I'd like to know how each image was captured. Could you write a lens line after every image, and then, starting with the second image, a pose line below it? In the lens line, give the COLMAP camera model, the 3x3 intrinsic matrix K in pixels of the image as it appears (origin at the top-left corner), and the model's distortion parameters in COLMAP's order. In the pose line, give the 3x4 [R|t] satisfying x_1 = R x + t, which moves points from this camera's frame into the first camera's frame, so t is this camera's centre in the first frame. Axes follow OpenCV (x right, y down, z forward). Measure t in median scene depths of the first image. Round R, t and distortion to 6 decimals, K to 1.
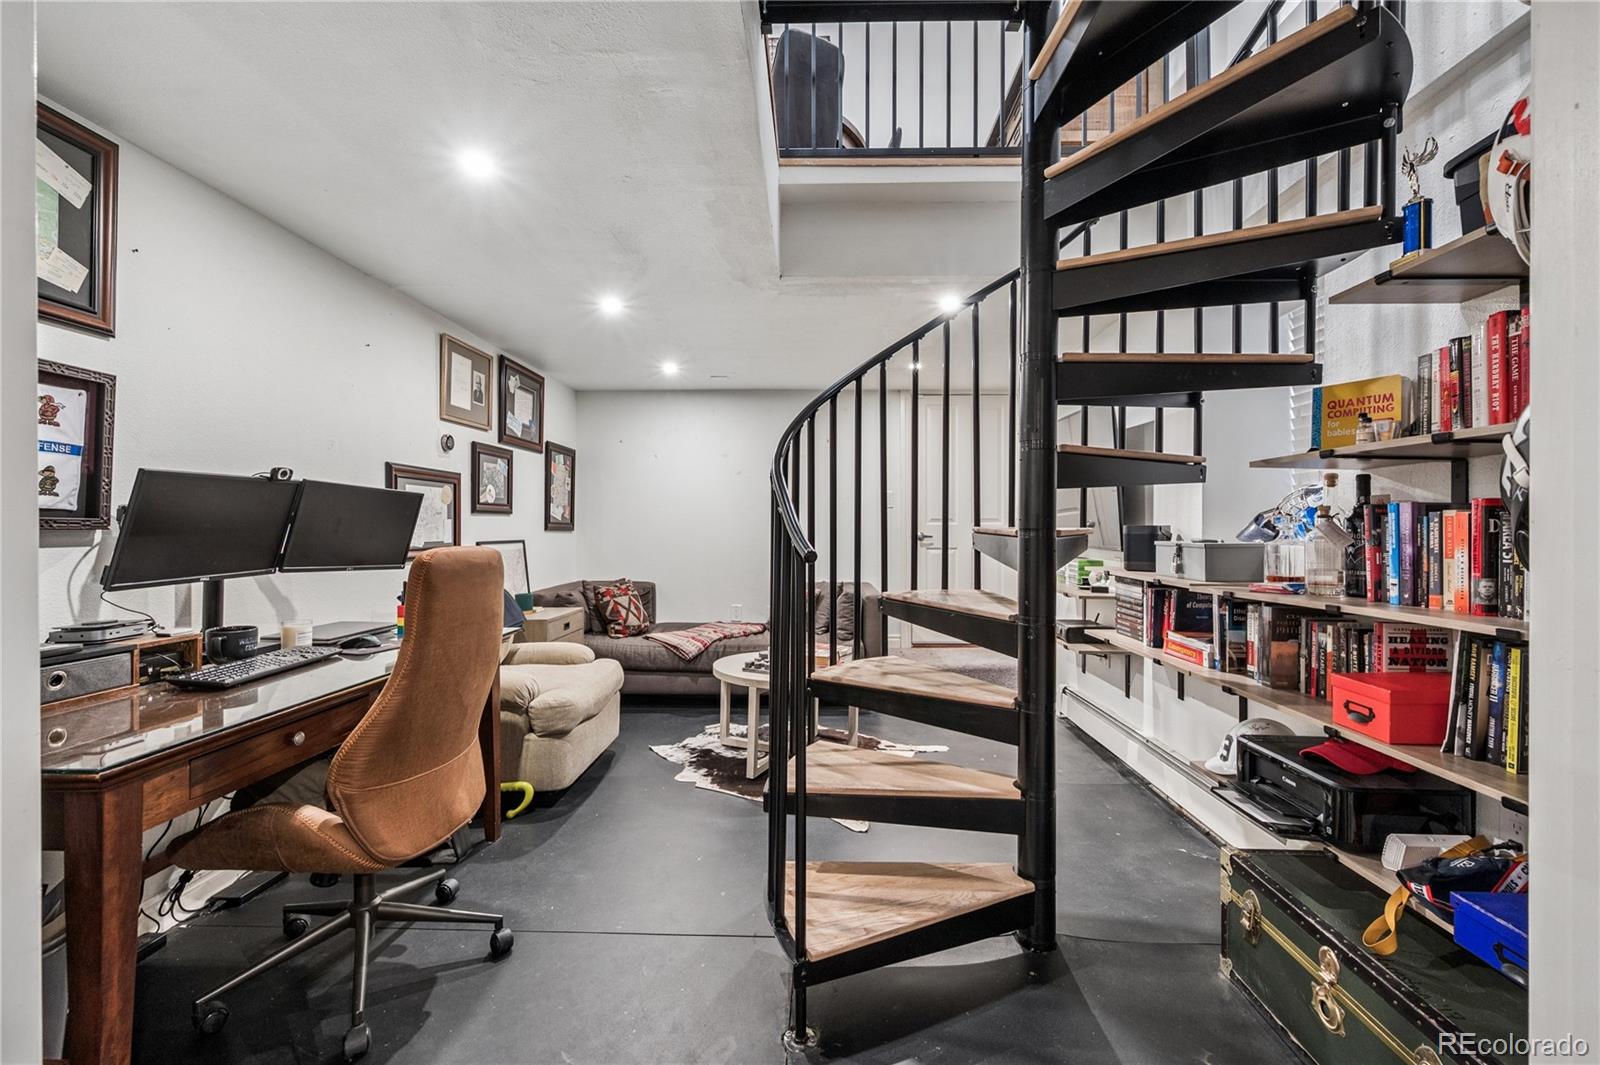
lens RADIAL K [[678.1, 0, 802.6], [0, 678.1, 526.7], [0, 0, 1]] dist [0.001073, 0.000018]
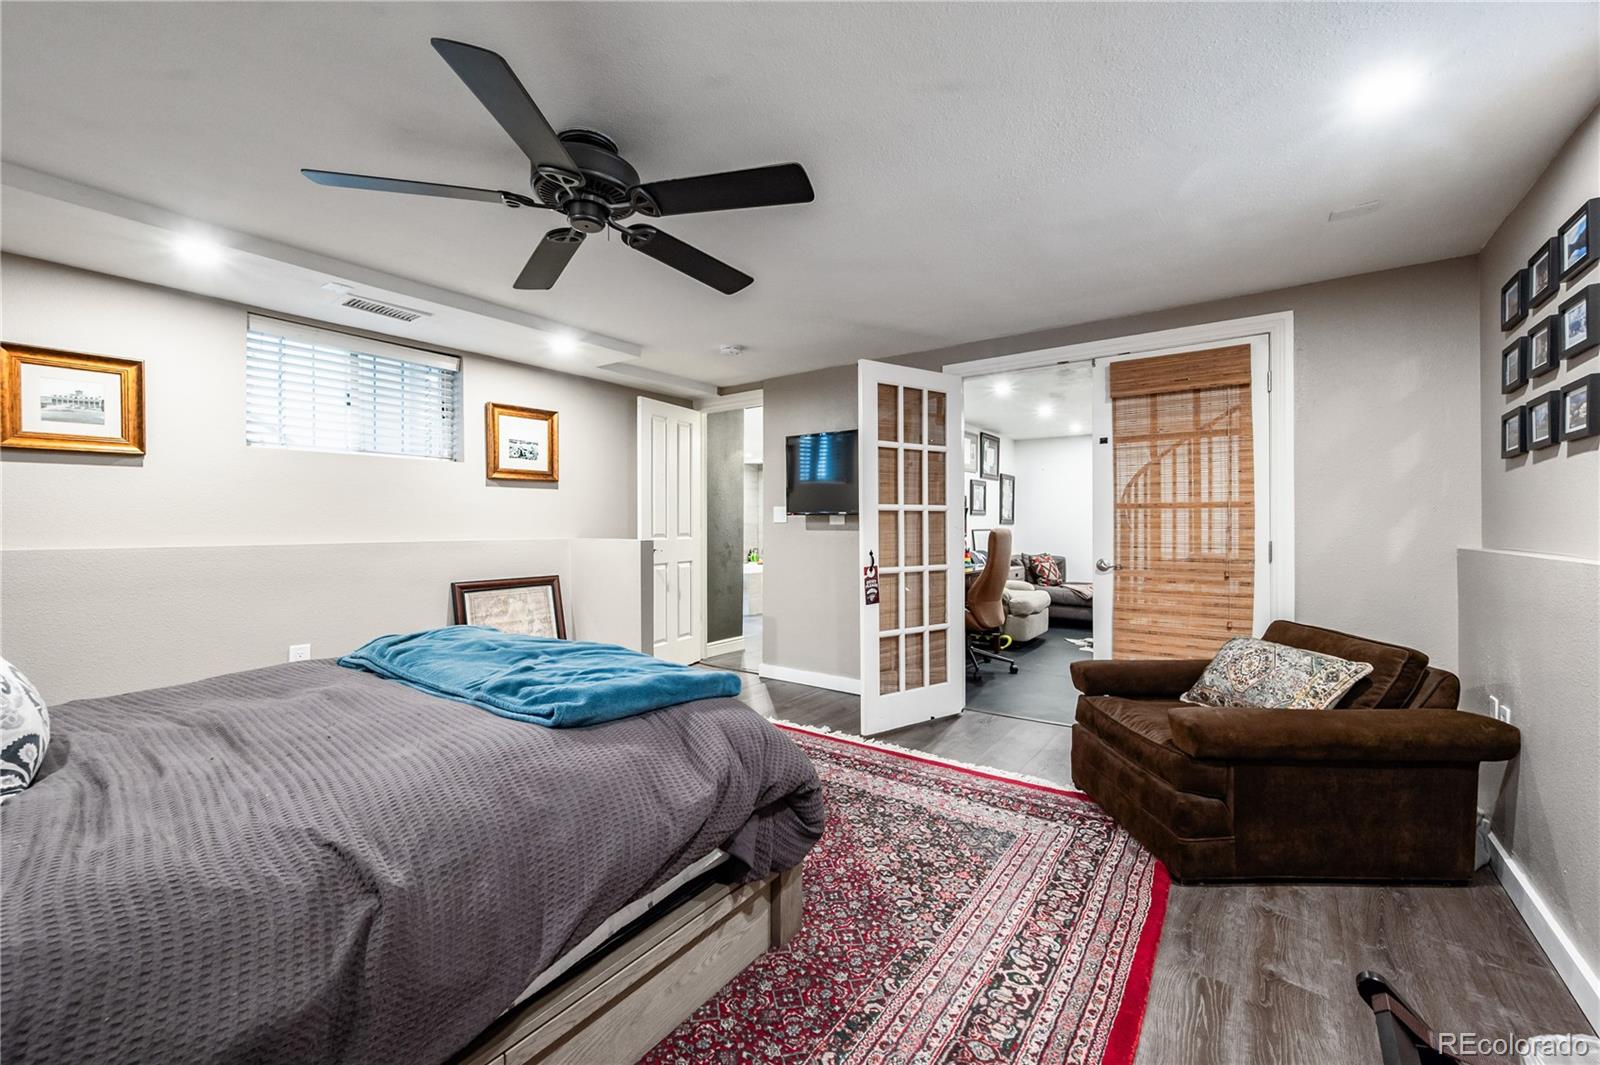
lens RADIAL K [[626.9, 0, 806.1], [0, 626.9, 526.0], [0, 0, 1]] dist [-0.000266, -0.000003]
pose [[0.828007, -0.003774, -0.560705, 0.132173], [0.007335, 0.999965, 0.004101, 0.000812], [0.560670, -0.007509, 0.828005, -0.717162]]
